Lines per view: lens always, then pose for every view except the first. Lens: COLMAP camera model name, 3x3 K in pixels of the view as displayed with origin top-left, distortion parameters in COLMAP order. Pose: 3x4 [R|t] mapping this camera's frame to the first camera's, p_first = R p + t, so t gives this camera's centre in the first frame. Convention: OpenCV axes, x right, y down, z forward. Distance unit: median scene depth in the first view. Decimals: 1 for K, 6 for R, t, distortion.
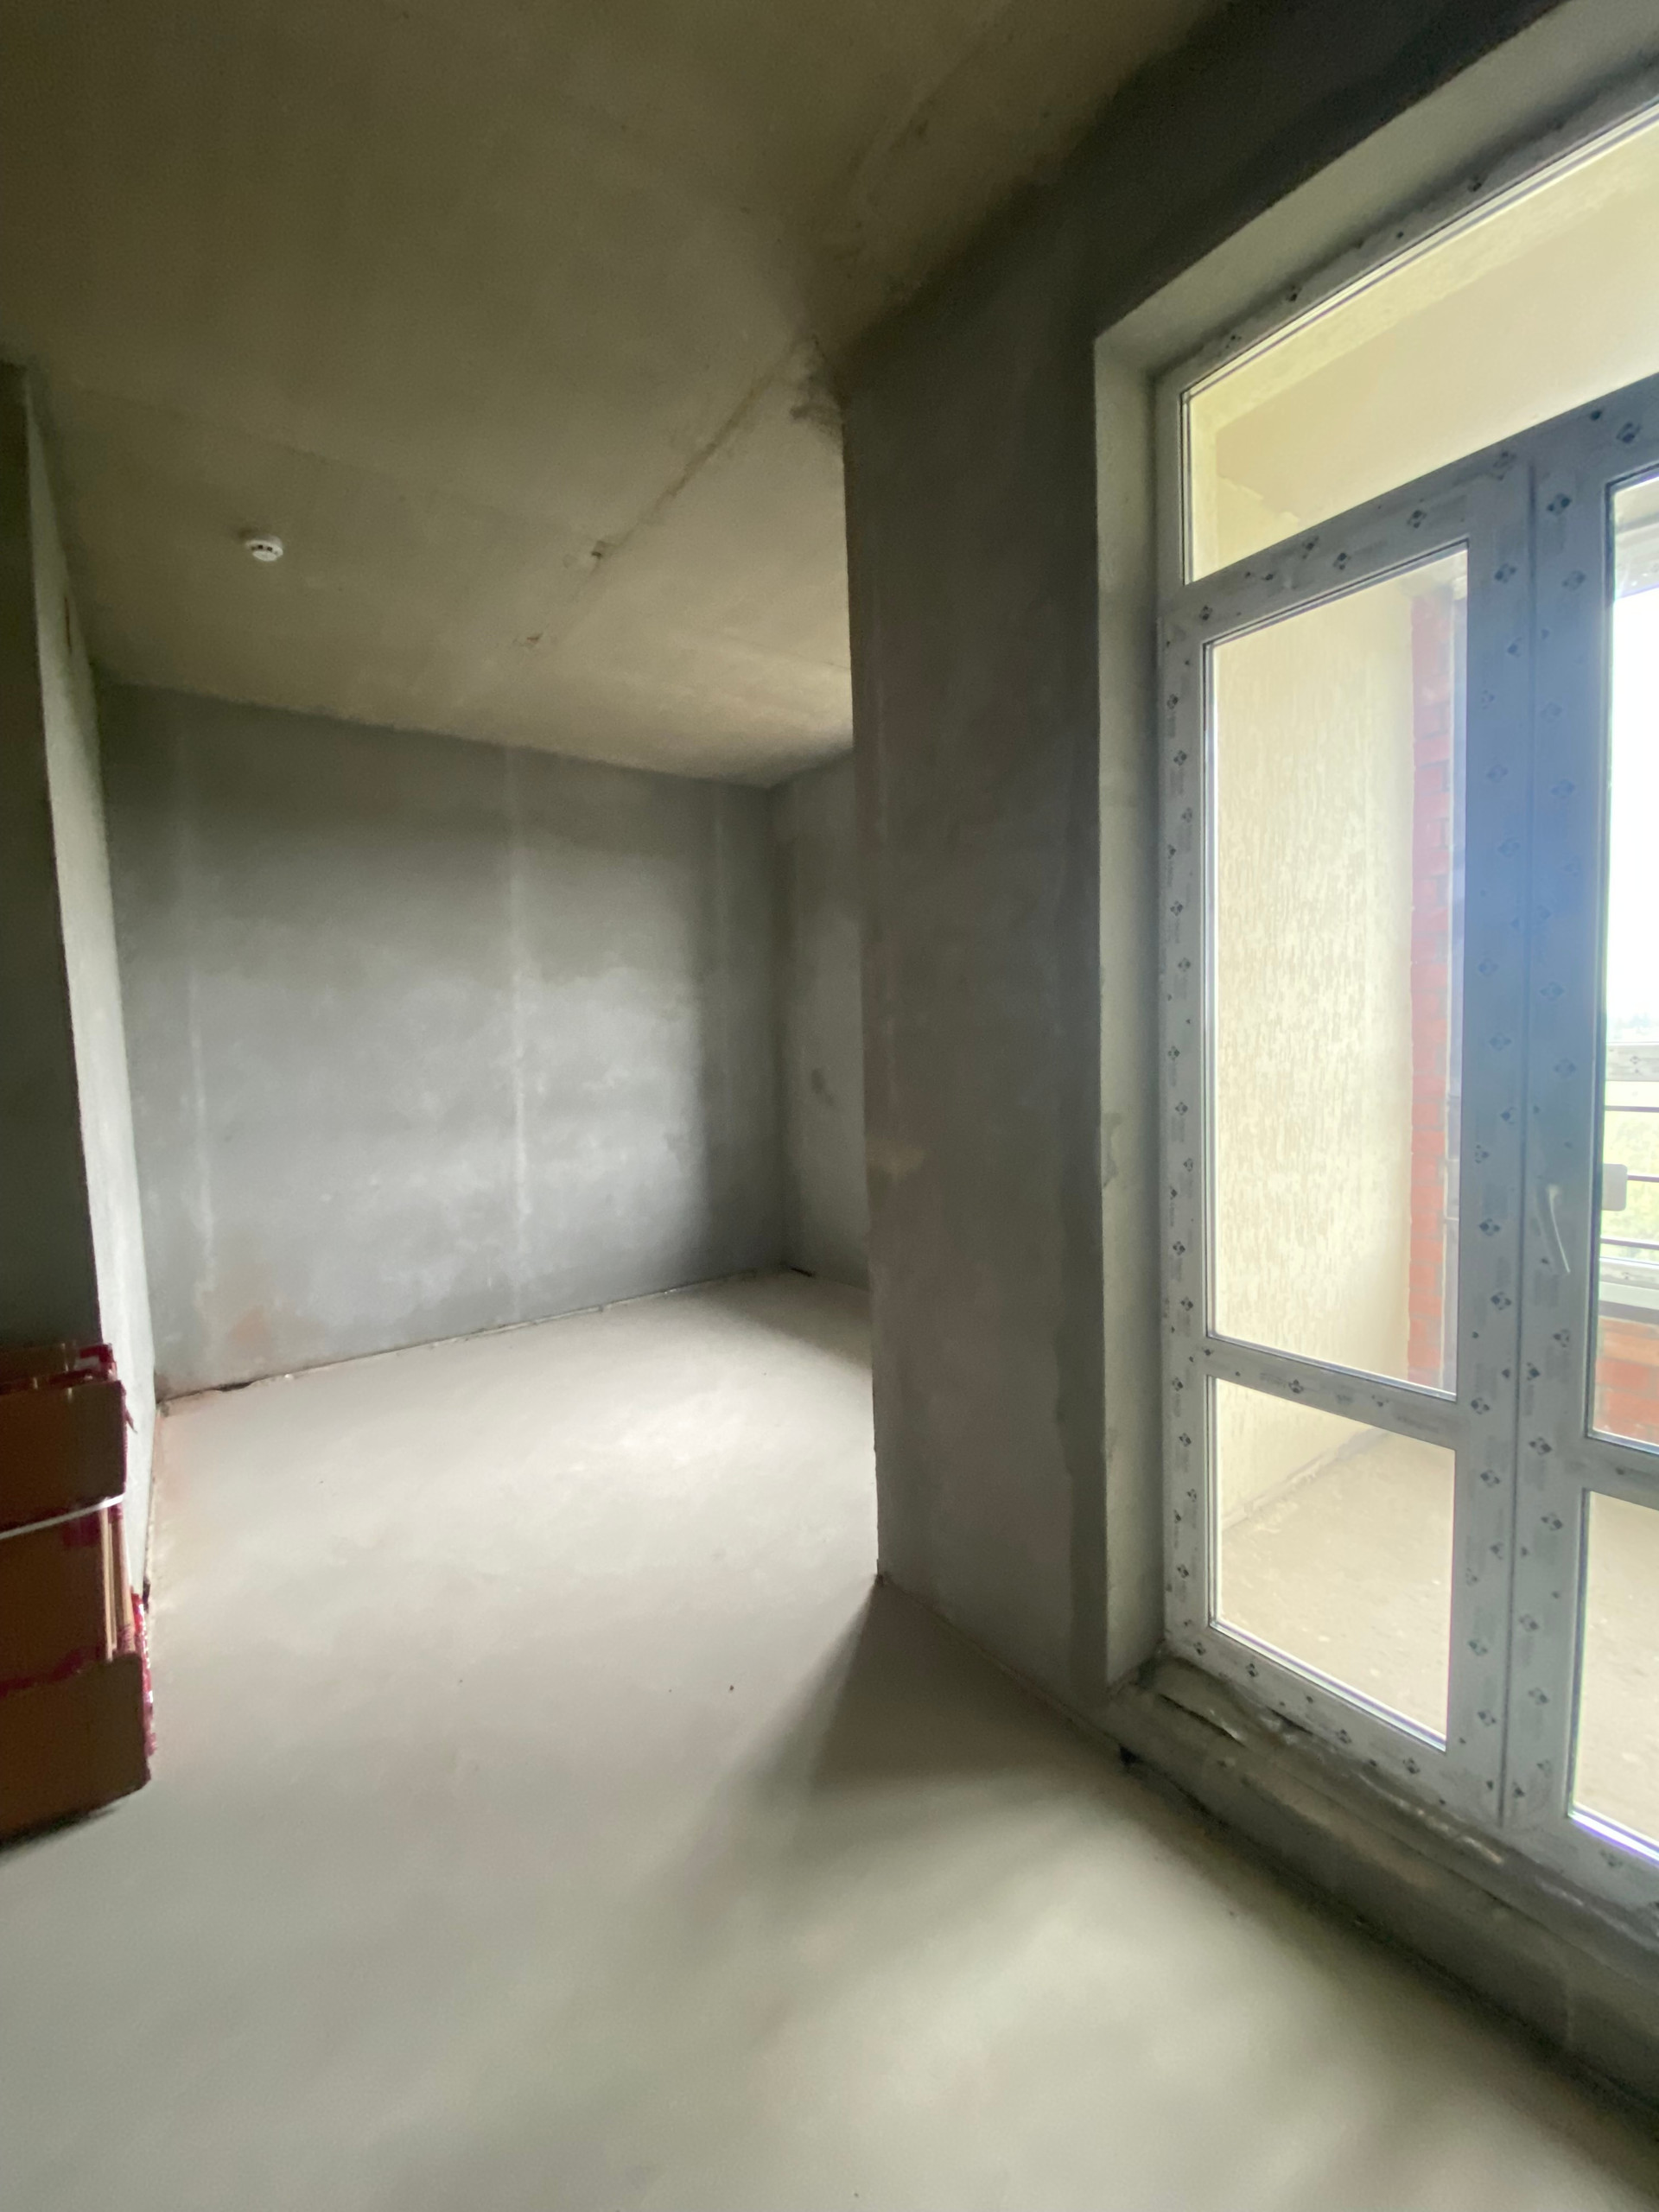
lens RADIAL K [[885.1, 0, 847.2], [0, 885.1, 1104.9], [0, 0, 1]] dist [0.019836, -0.000228]
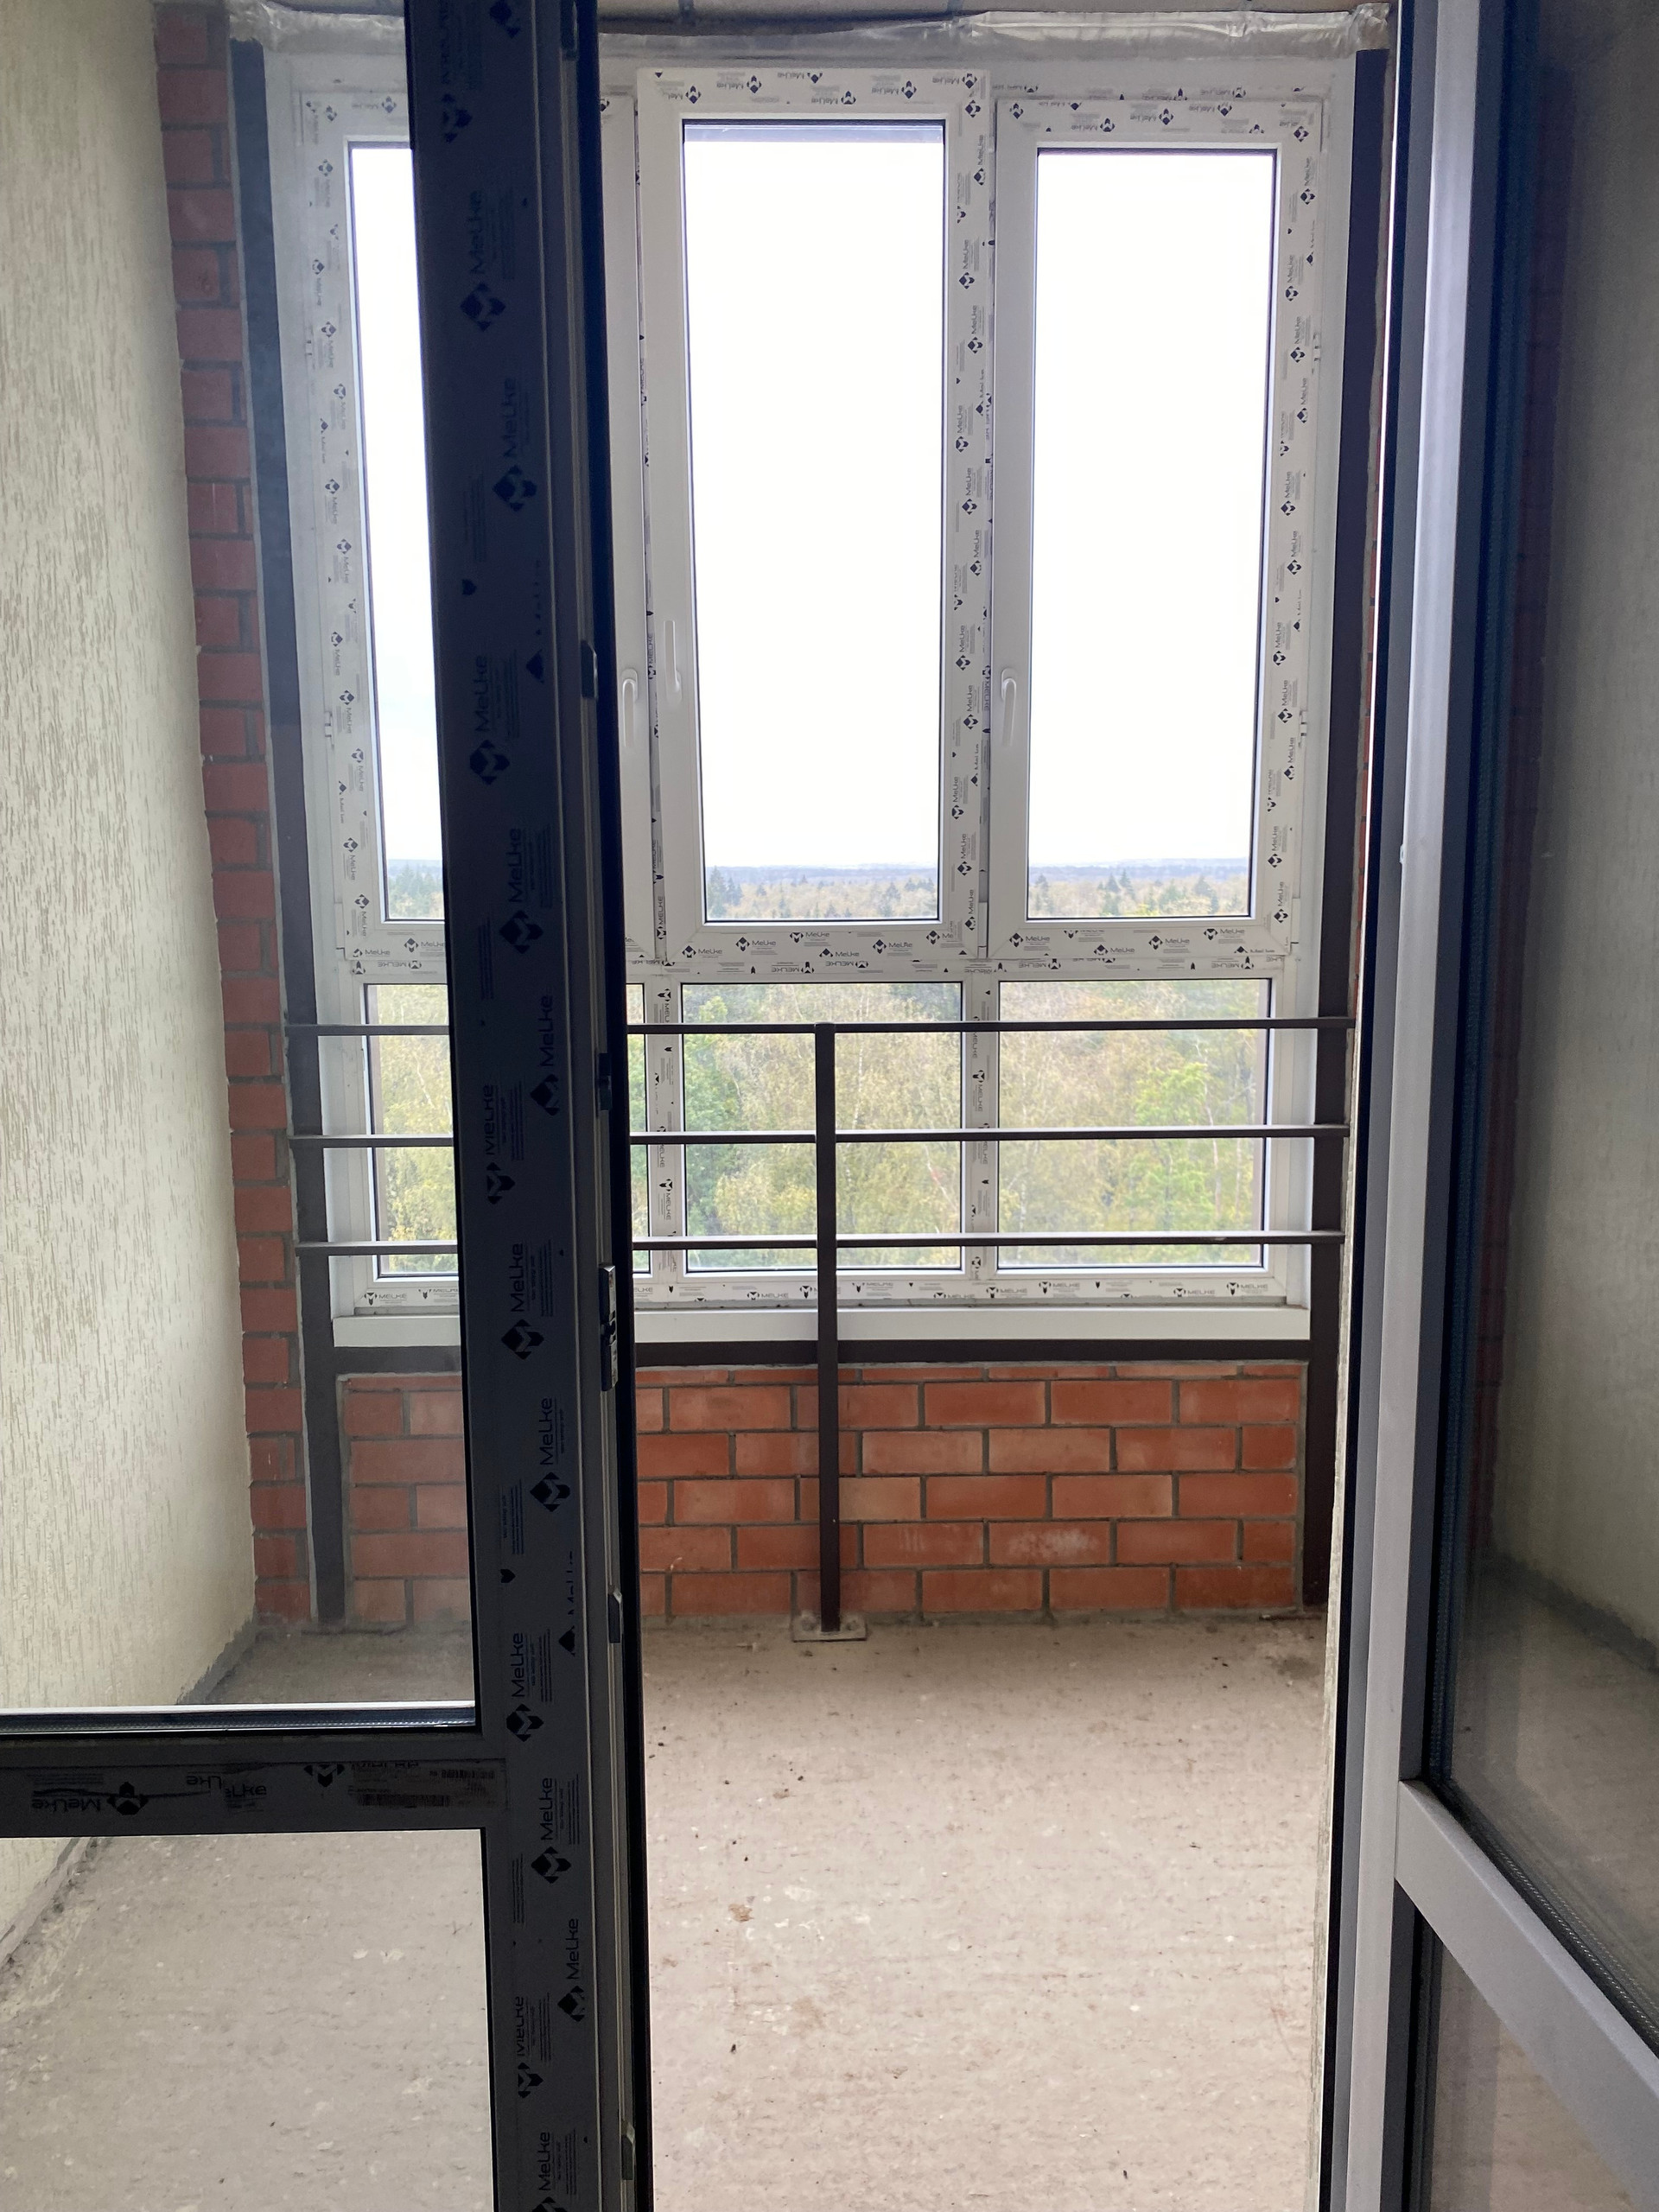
lens RADIAL K [[1669.1, 0, 839.9], [0, 1669.1, 1116.1], [0, 0, 1]] dist [-0.012392, 0.002268]
pose [[0.580267, -0.089759, 0.809465, 0.063049], [0.048473, 0.995952, 0.075690, -0.012040], [-0.812982, -0.004684, 0.582269, 0.167730]]
